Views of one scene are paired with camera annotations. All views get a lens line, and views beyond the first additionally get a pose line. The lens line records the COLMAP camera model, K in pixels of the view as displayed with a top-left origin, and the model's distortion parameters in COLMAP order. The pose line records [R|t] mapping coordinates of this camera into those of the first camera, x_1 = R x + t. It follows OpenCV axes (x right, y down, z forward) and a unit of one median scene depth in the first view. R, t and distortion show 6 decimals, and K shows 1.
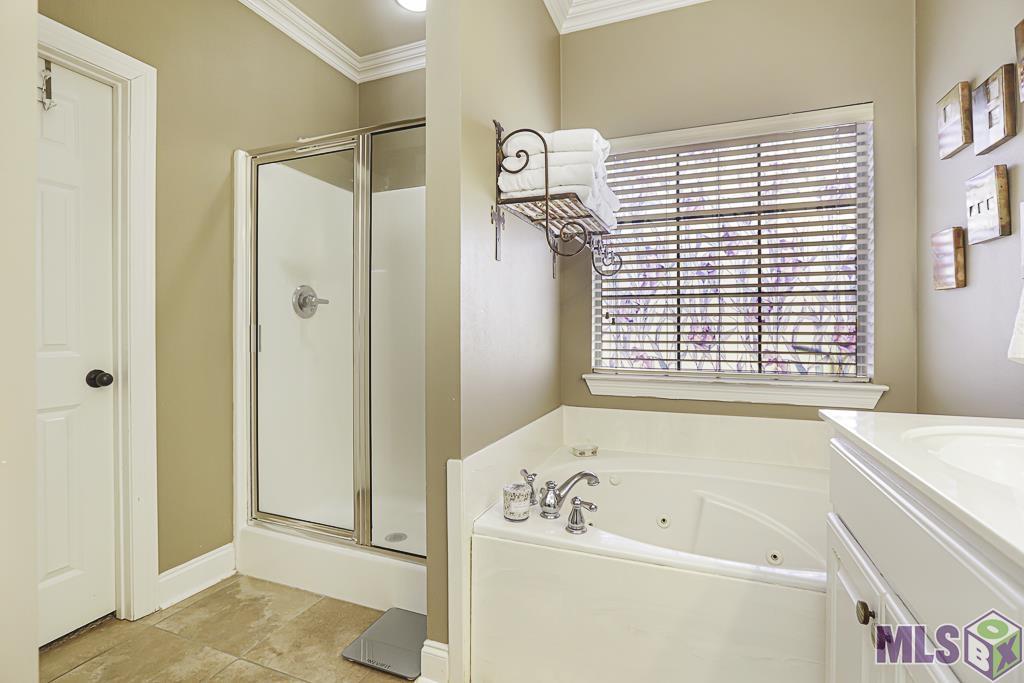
lens RADIAL K [[477.6, 0, 508.2], [0, 477.6, 328.6], [0, 0, 1]] dist [-0.053062, 0.021229]
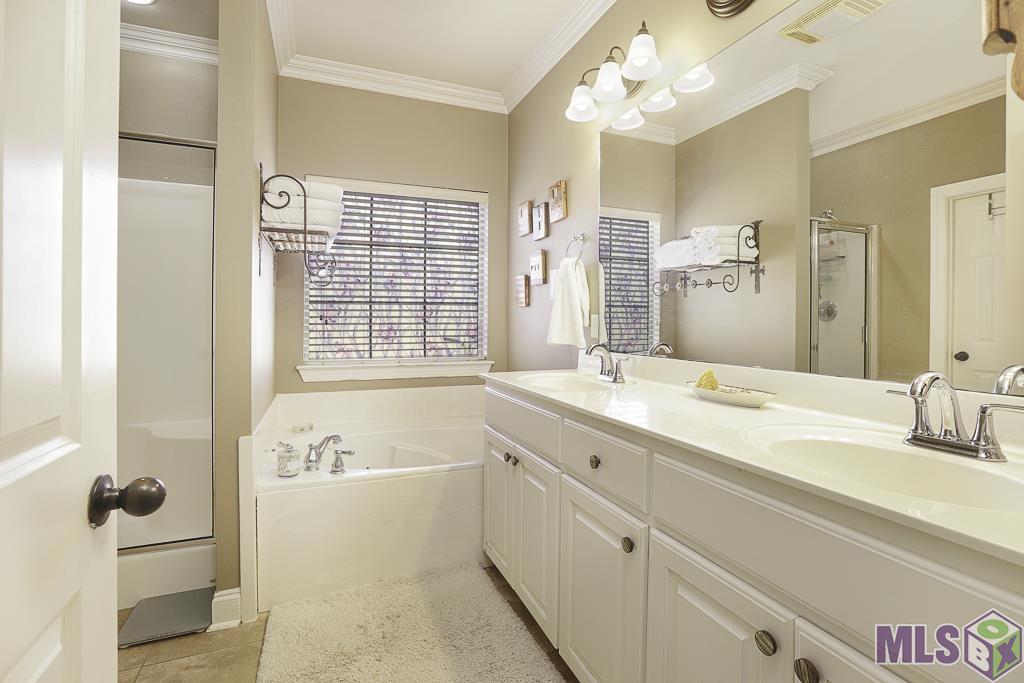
lens RADIAL K [[477.6, 0, 508.2], [0, 477.6, 328.6], [0, 0, 1]] dist [-0.053062, 0.021229]
pose [[0.717289, -0.014681, 0.696621, -0.318037], [0.000925, 0.999797, 0.020118, -0.024197], [-0.696775, -0.013786, 0.717157, -0.253651]]
